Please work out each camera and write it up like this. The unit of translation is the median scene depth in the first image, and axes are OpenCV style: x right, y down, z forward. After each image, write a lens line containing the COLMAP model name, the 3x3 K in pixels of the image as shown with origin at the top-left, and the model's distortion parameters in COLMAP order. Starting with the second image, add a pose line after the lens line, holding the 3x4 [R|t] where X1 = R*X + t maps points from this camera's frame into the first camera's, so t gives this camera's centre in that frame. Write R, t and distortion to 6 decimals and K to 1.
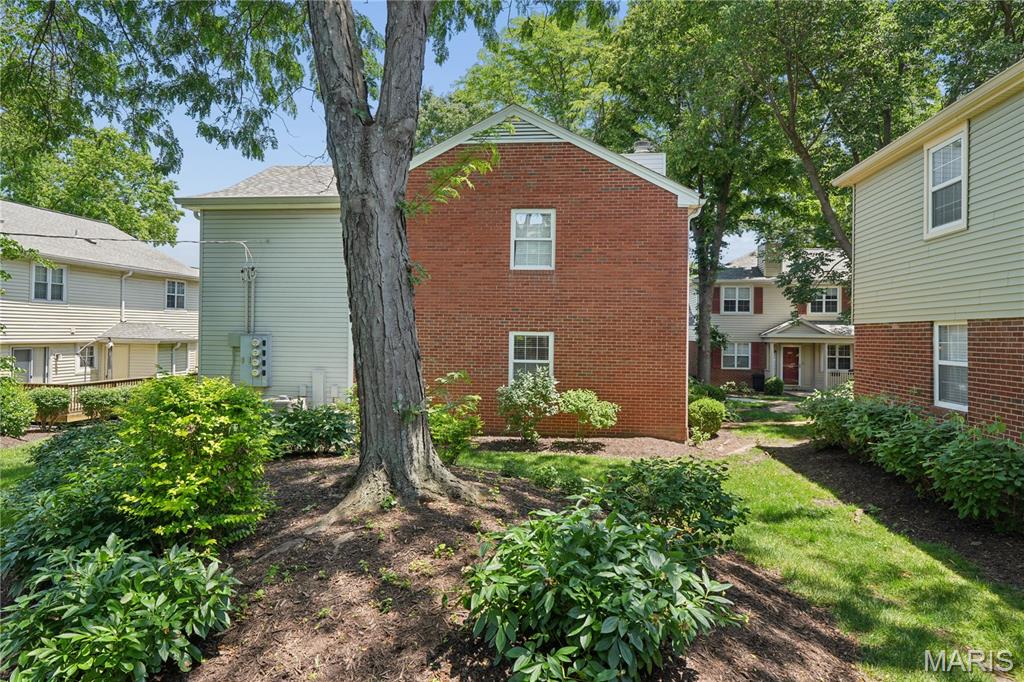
lens RADIAL K [[656.6, 0, 508.6], [0, 656.6, 337.2], [0, 0, 1]] dist [0.004219, 0.000714]
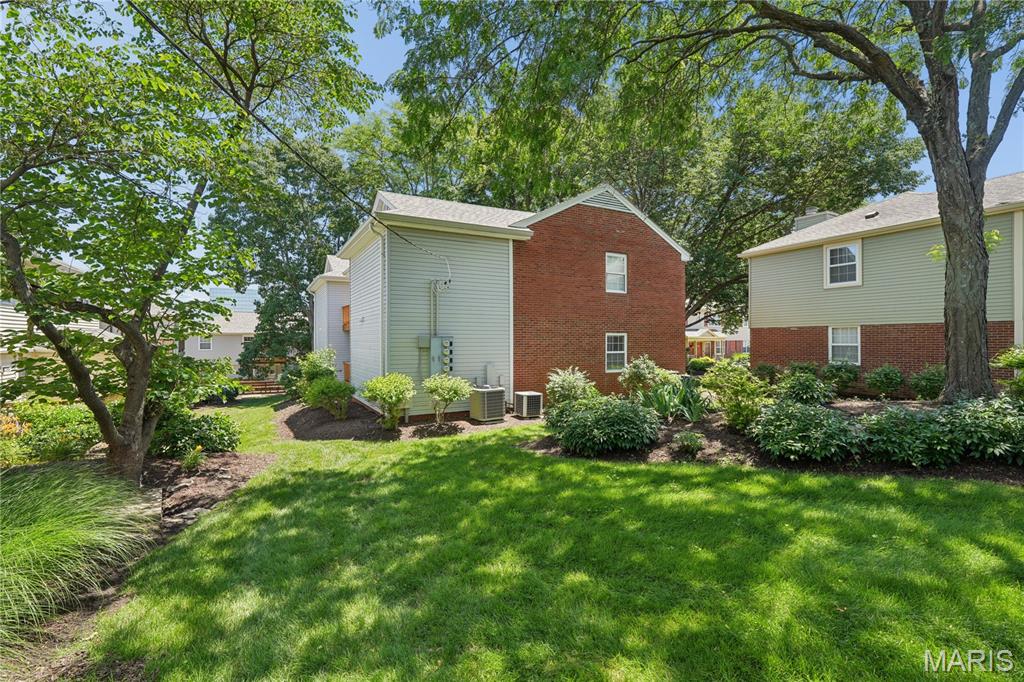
lens RADIAL K [[466.3, 0, 511.4], [0, 466.3, 337.8], [0, 0, 1]] dist [-0.002968, 0.000402]
pose [[0.813030, -0.010803, 0.582122, -0.803692], [0.016821, 0.999846, -0.004939, 0.004369], [-0.581979, 0.013807, 0.813086, 0.252531]]
